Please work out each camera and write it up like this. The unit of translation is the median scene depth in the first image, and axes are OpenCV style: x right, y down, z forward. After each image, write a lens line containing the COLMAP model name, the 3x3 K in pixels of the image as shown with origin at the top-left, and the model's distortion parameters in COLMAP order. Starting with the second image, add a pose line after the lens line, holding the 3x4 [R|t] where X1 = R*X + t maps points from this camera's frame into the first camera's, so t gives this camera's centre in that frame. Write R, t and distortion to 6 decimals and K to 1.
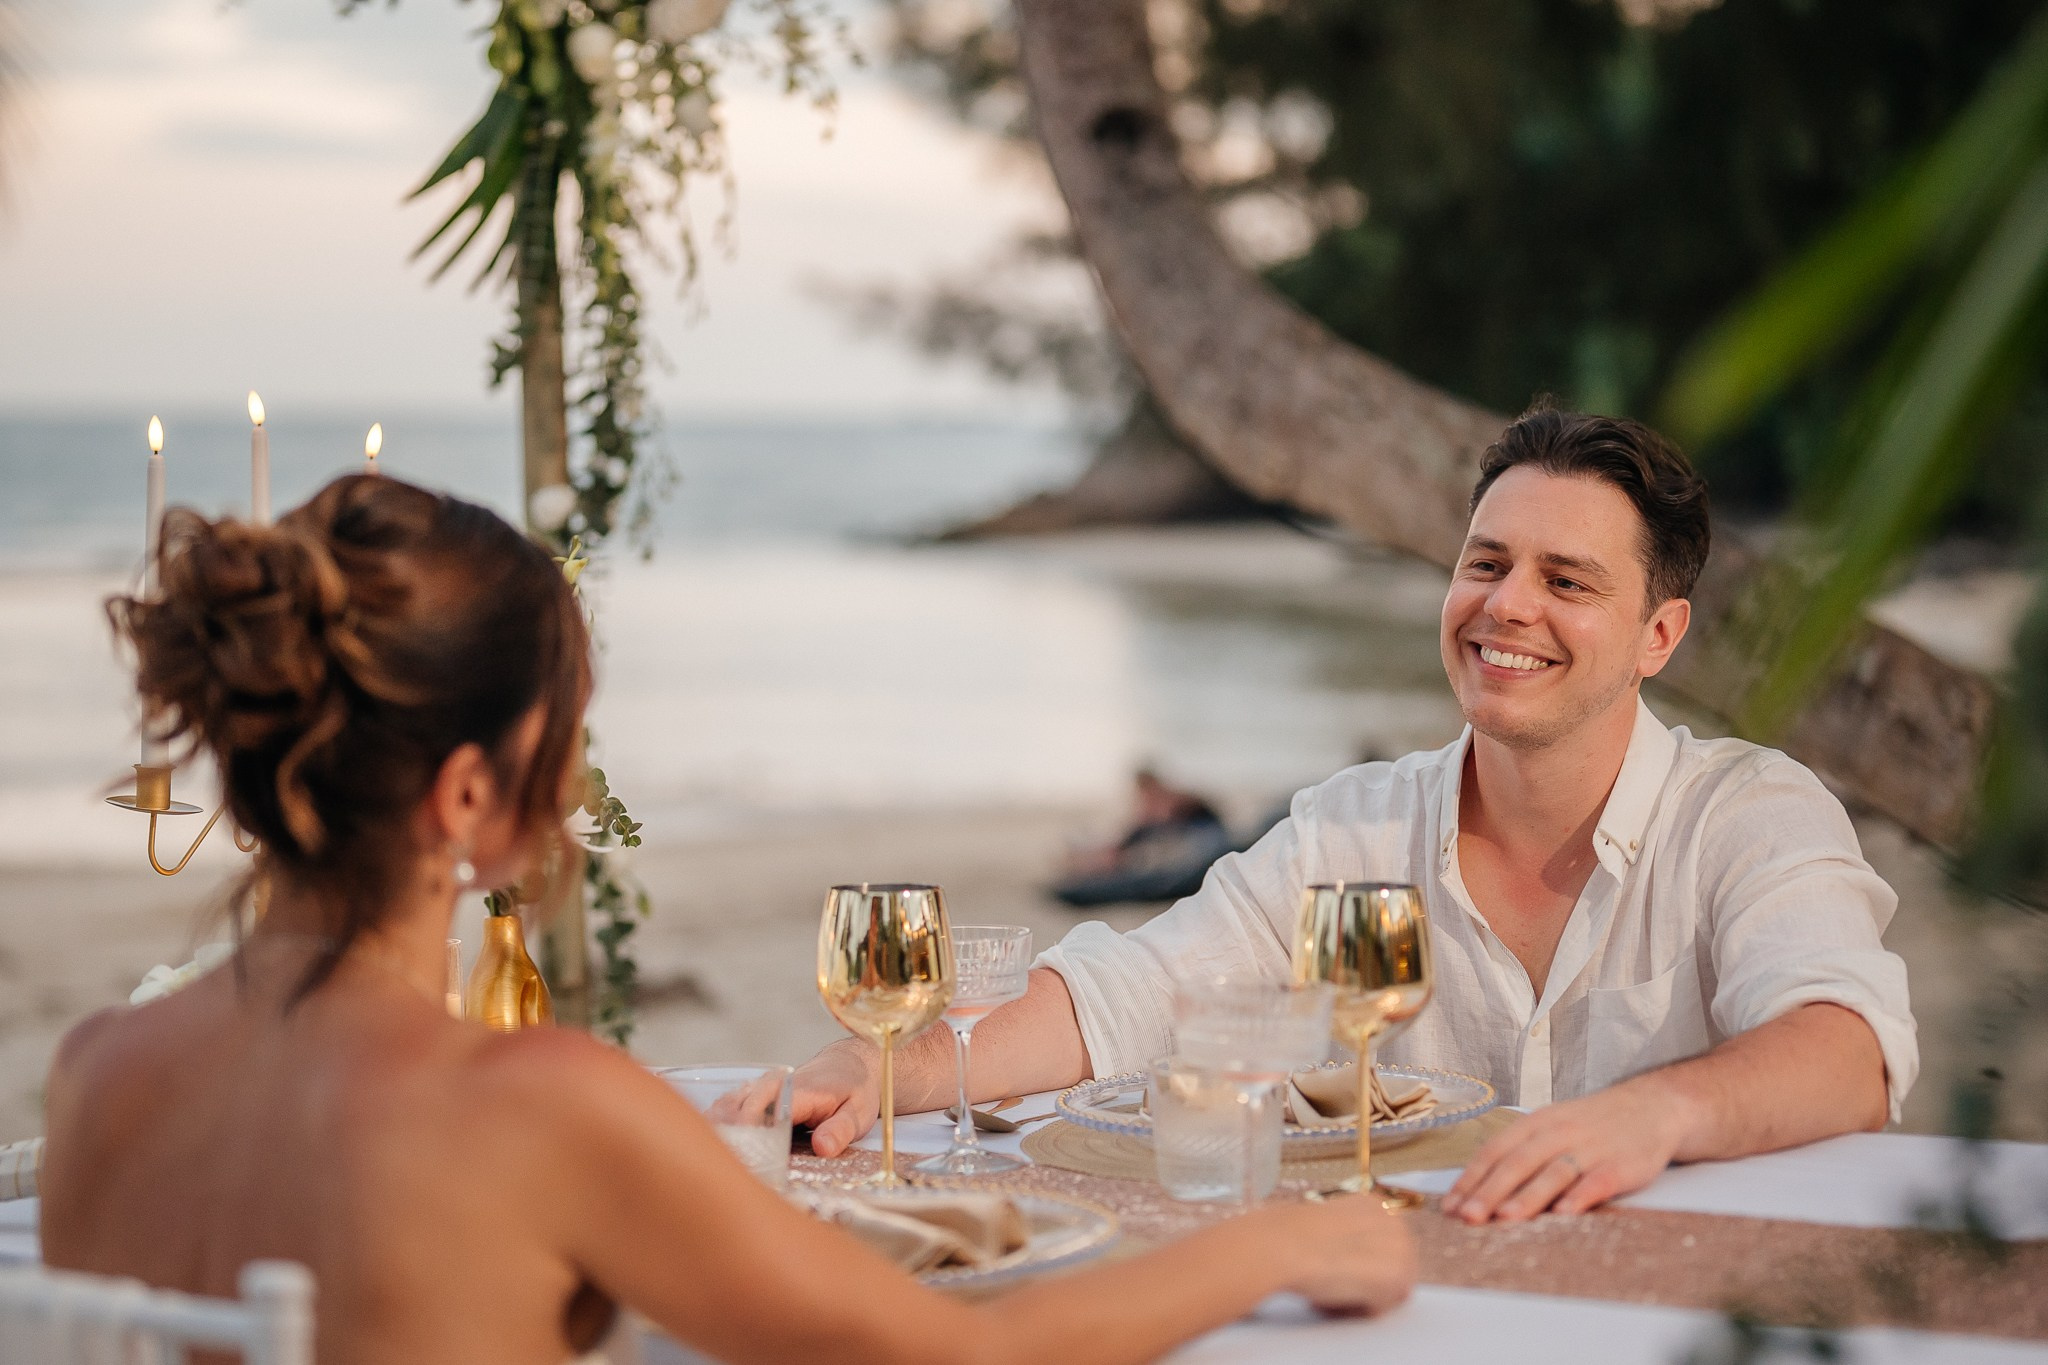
lens RADIAL K [[4393.3, 0, 1024.0], [0, 4393.3, 682.5], [0, 0, 1]] dist [0.028057, 0.132198]
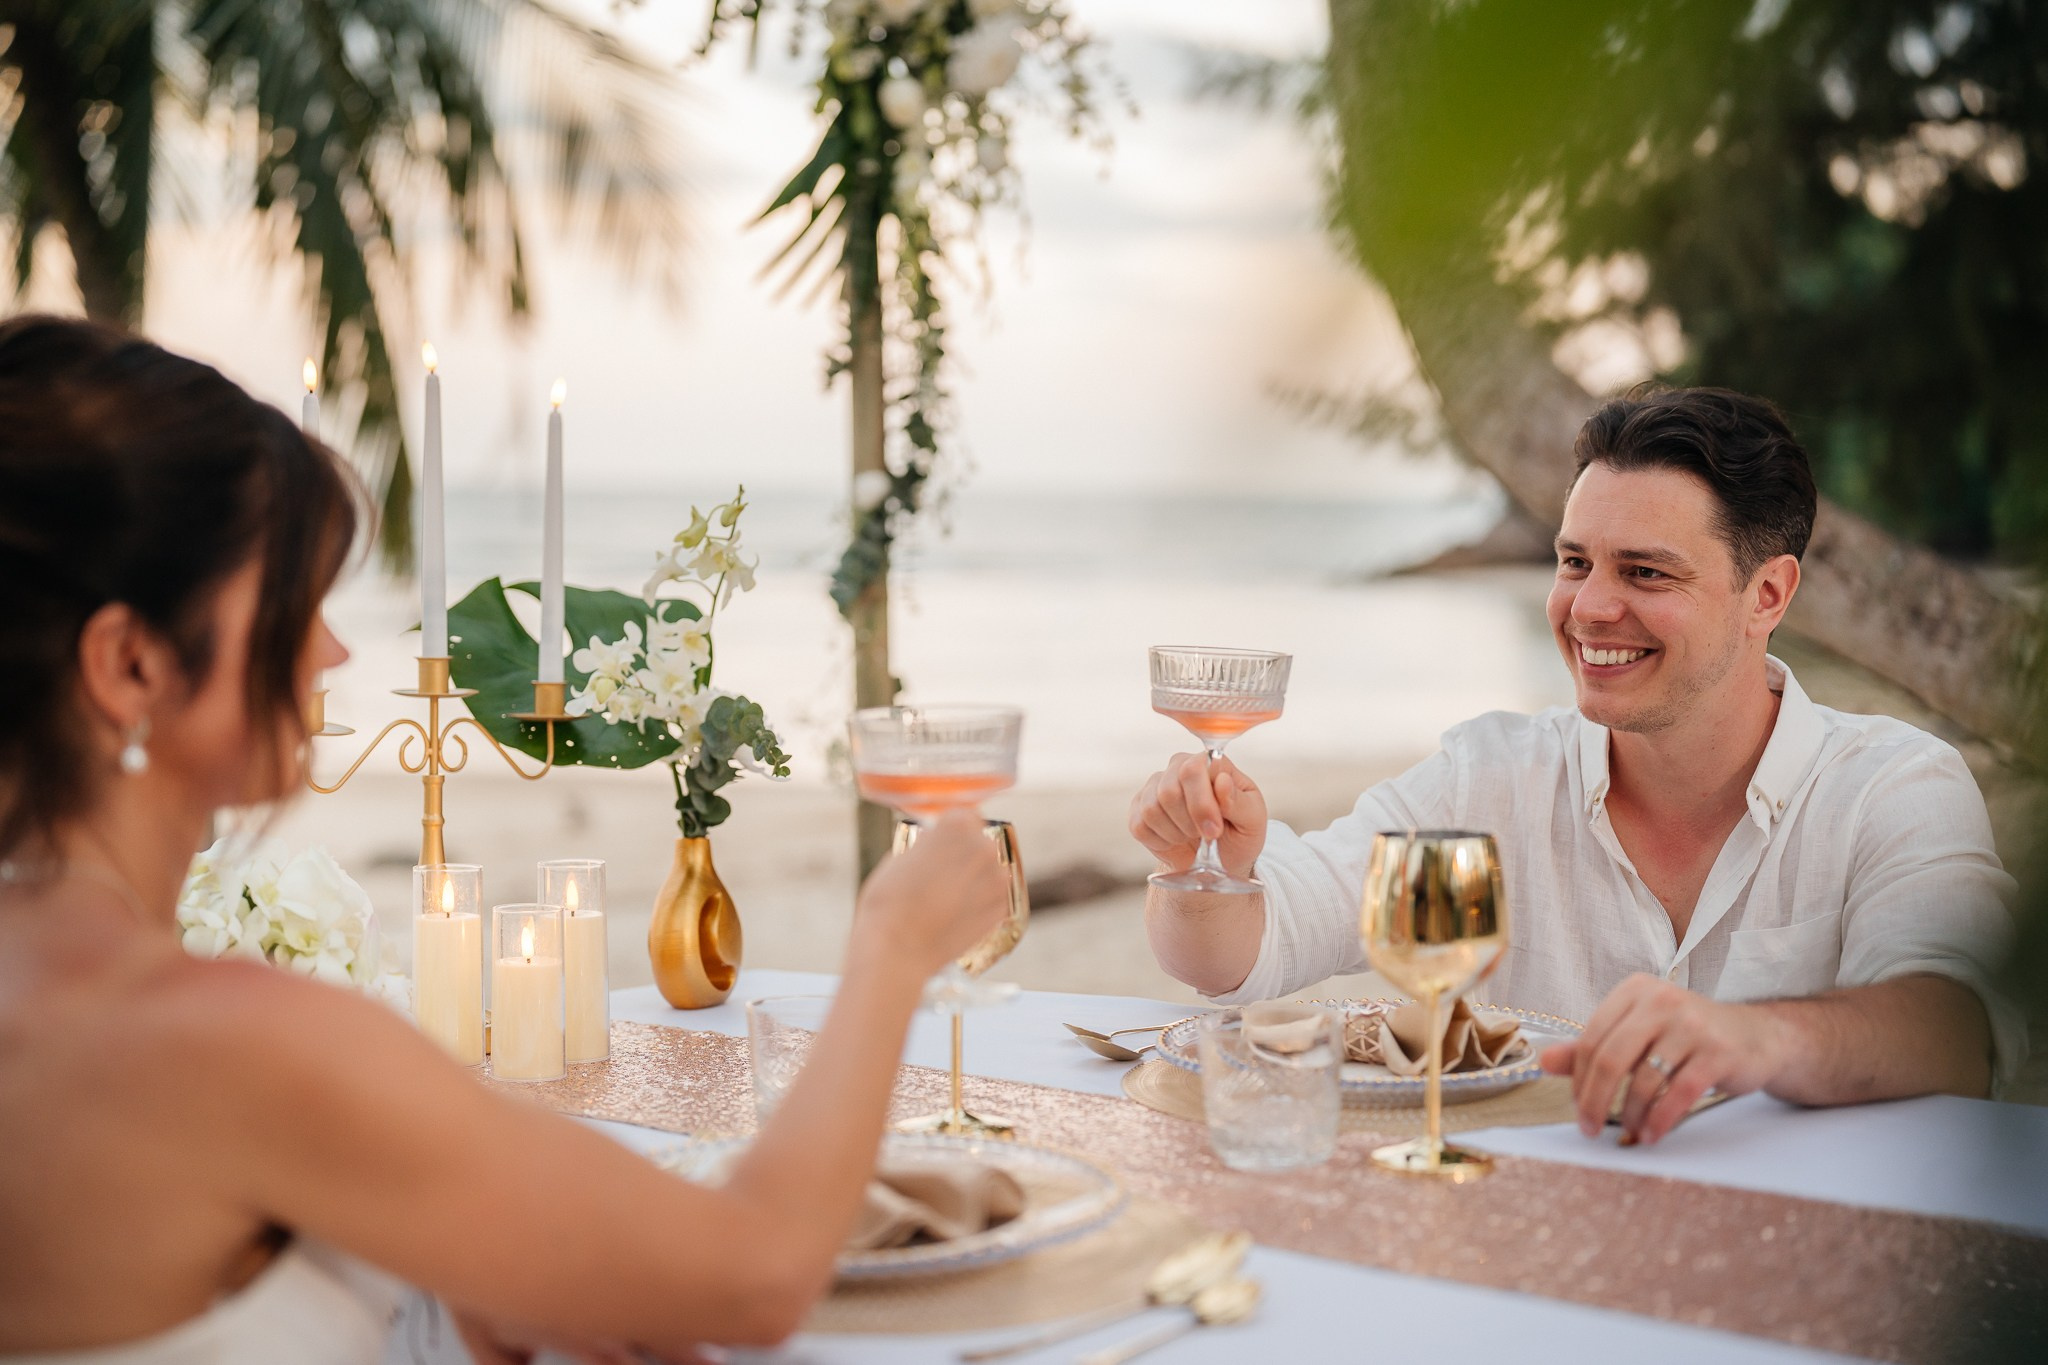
lens RADIAL K [[2936.9, 0, 1024.0], [0, 2936.9, 682.5], [0, 0, 1]] dist [0.033830, 0.059957]
pose [[0.989033, 0.018486, -0.146534, 0.051048], [-0.018034, 0.999828, 0.004416, 0.007632], [0.146590, -0.001725, 0.989196, 0.222494]]
